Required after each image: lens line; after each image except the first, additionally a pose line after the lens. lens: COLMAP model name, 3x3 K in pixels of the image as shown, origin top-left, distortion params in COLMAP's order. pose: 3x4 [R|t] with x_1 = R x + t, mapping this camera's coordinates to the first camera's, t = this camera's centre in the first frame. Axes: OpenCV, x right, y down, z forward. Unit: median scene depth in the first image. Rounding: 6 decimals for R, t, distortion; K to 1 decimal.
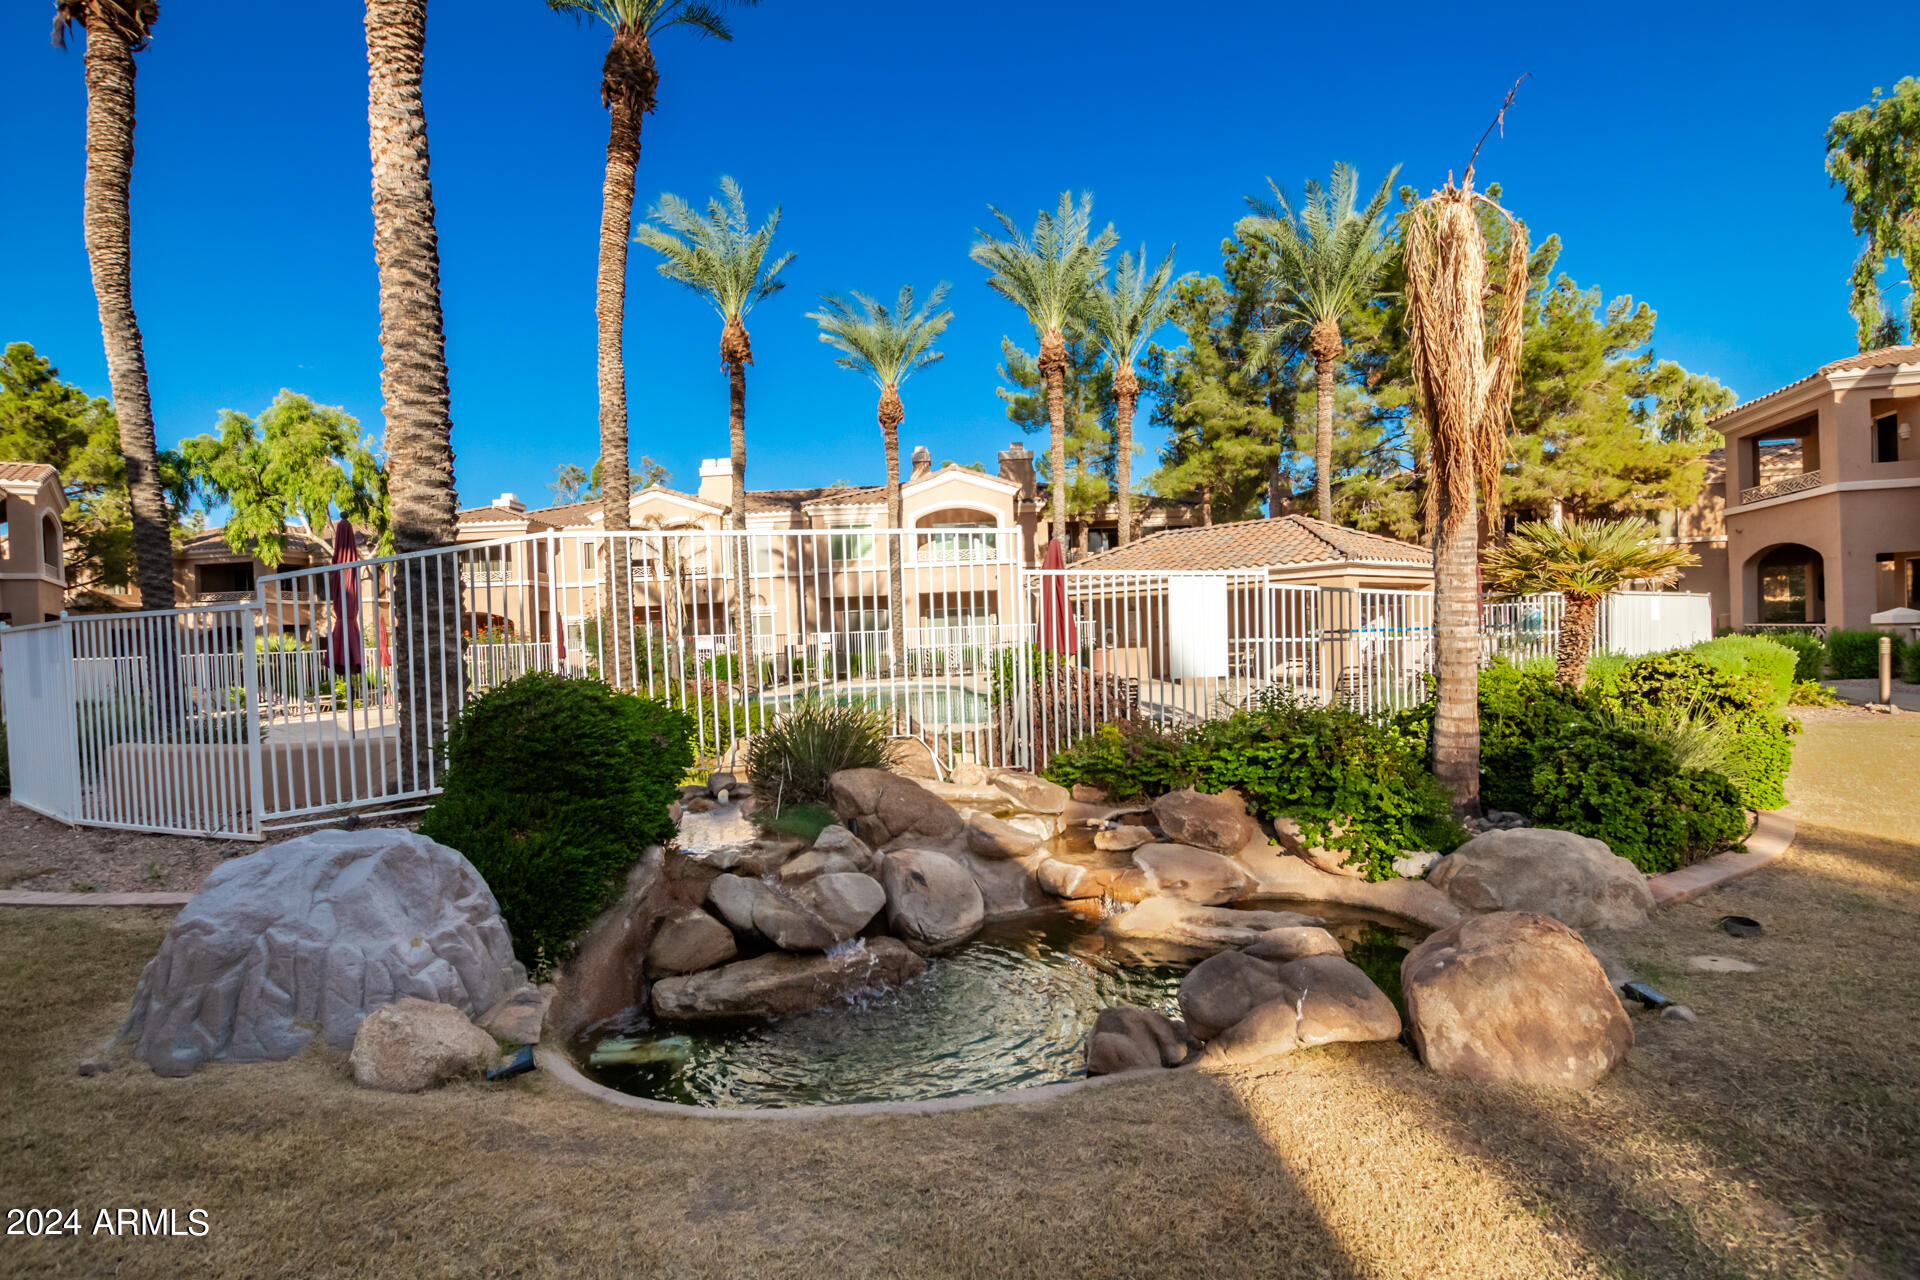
lens RADIAL K [[900.8, 0, 938.7], [0, 900.8, 649.5], [0, 0, 1]] dist [0.007671, -0.000276]
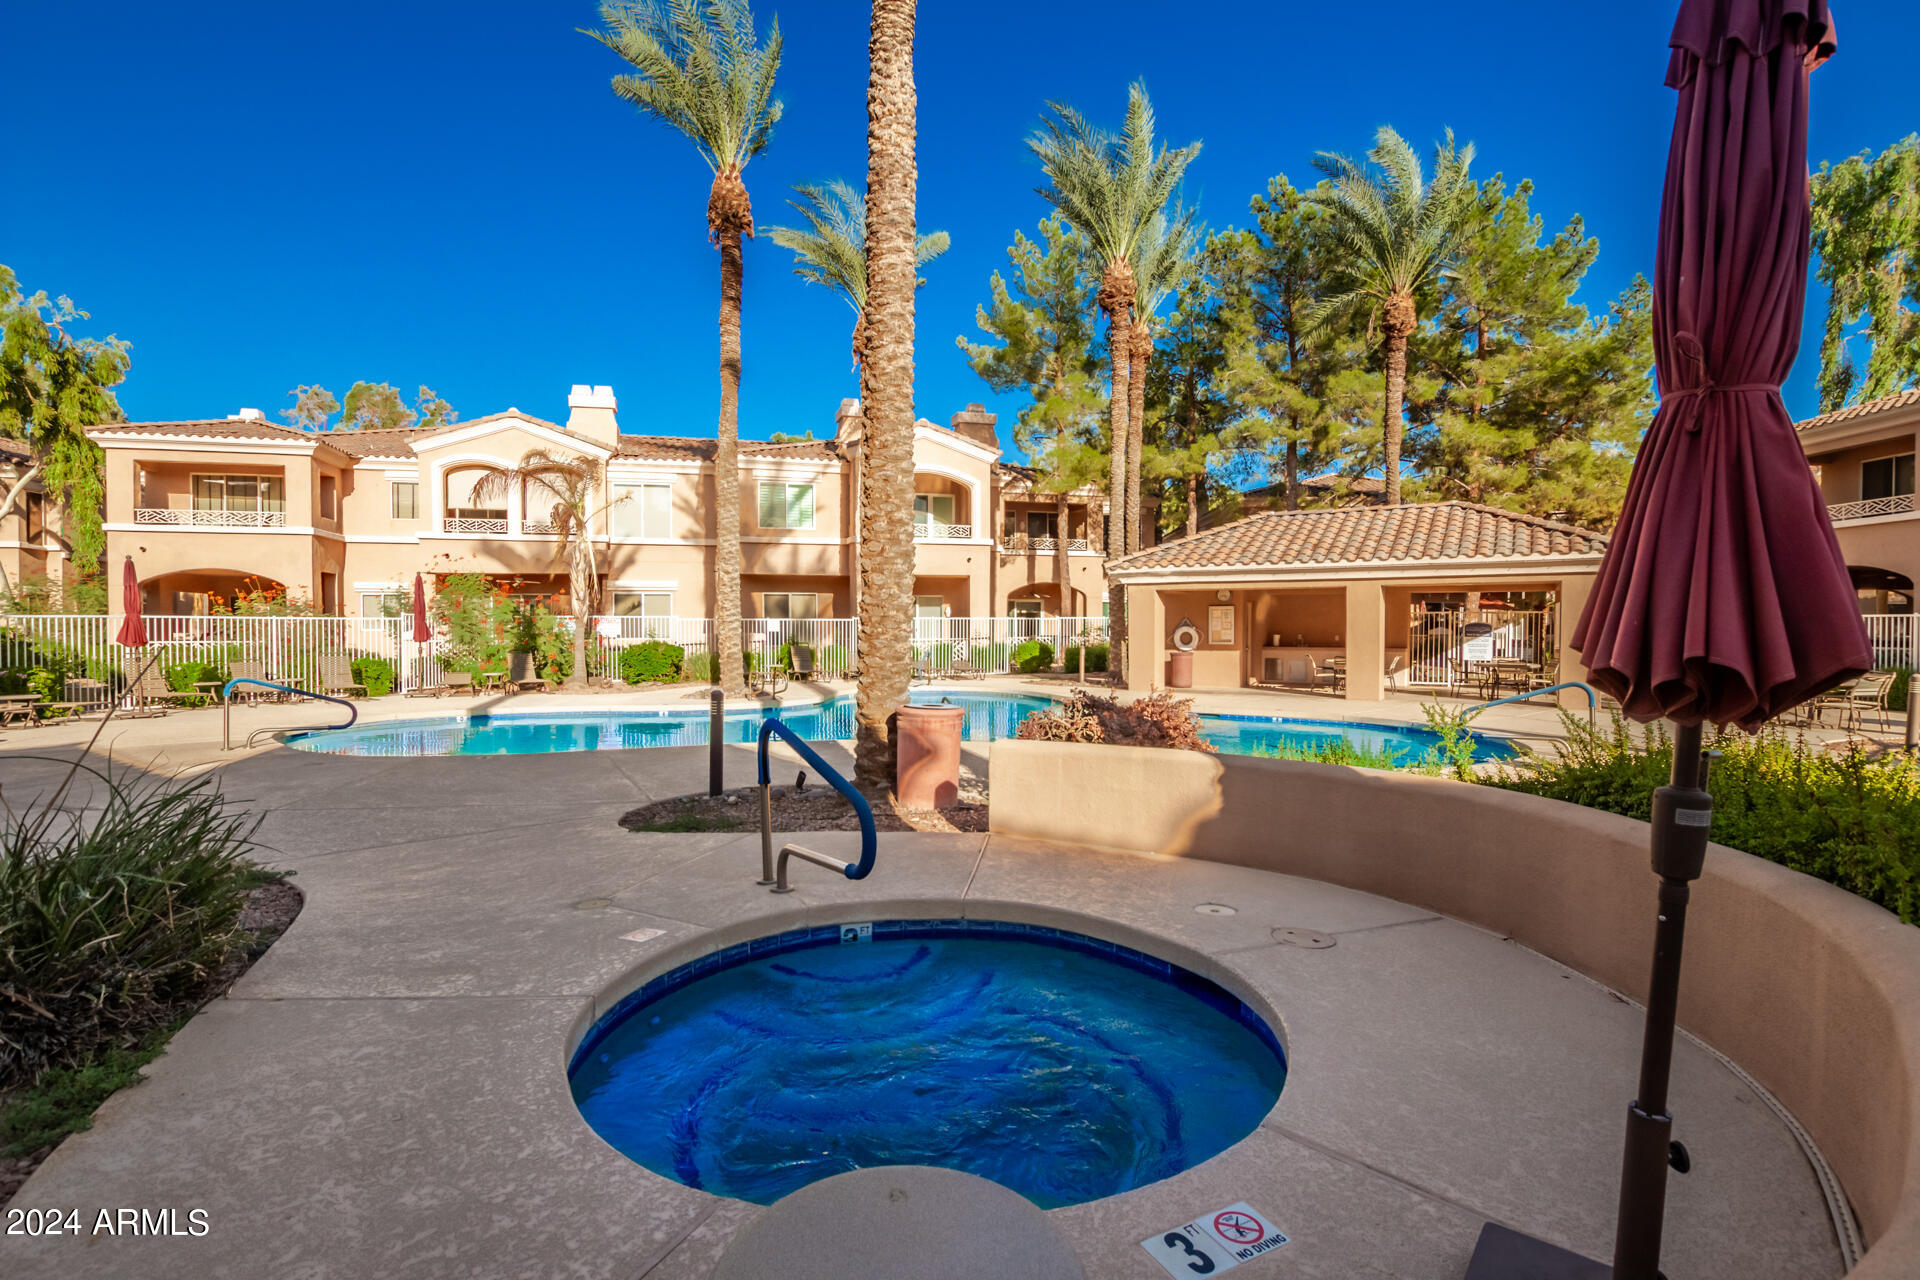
lens RADIAL K [[910.2, 0, 957.8], [0, 910.2, 653.7], [0, 0, 1]] dist [0.000566, -0.000548]
pose [[0.959245, 0.029127, 0.281072, -0.176283], [-0.031323, 0.999504, 0.003321, 0.004866], [-0.280836, -0.011990, 0.959681, 0.181745]]
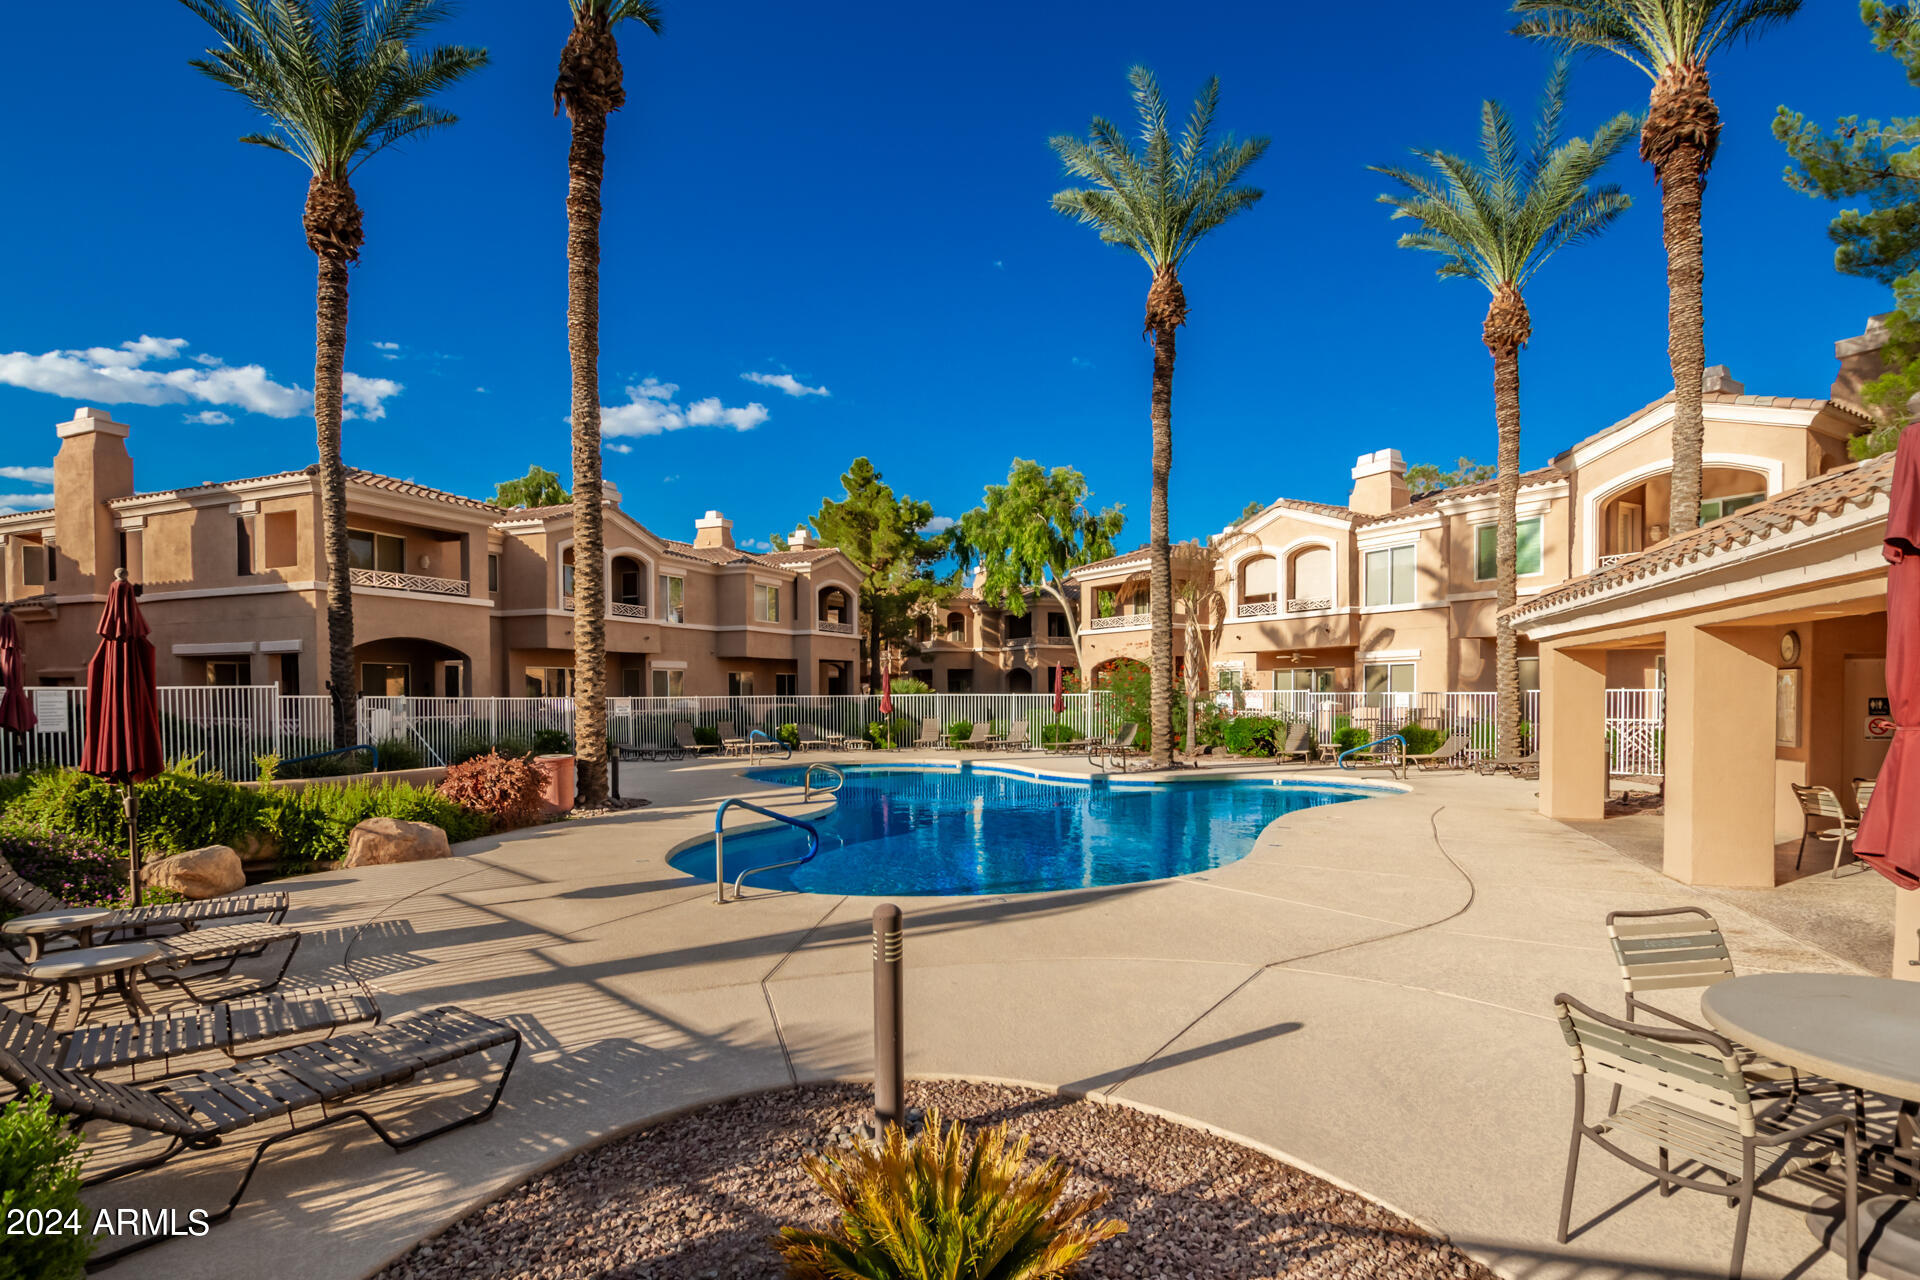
lens RADIAL K [[910.2, 0, 957.8], [0, 910.2, 653.7], [0, 0, 1]] dist [0.000566, -0.000548]
pose [[0.526626, 0.008320, -0.850056, 0.235719], [-0.030399, 0.999497, -0.009050, -0.031194], [0.849553, 0.030607, 0.526614, 0.350470]]
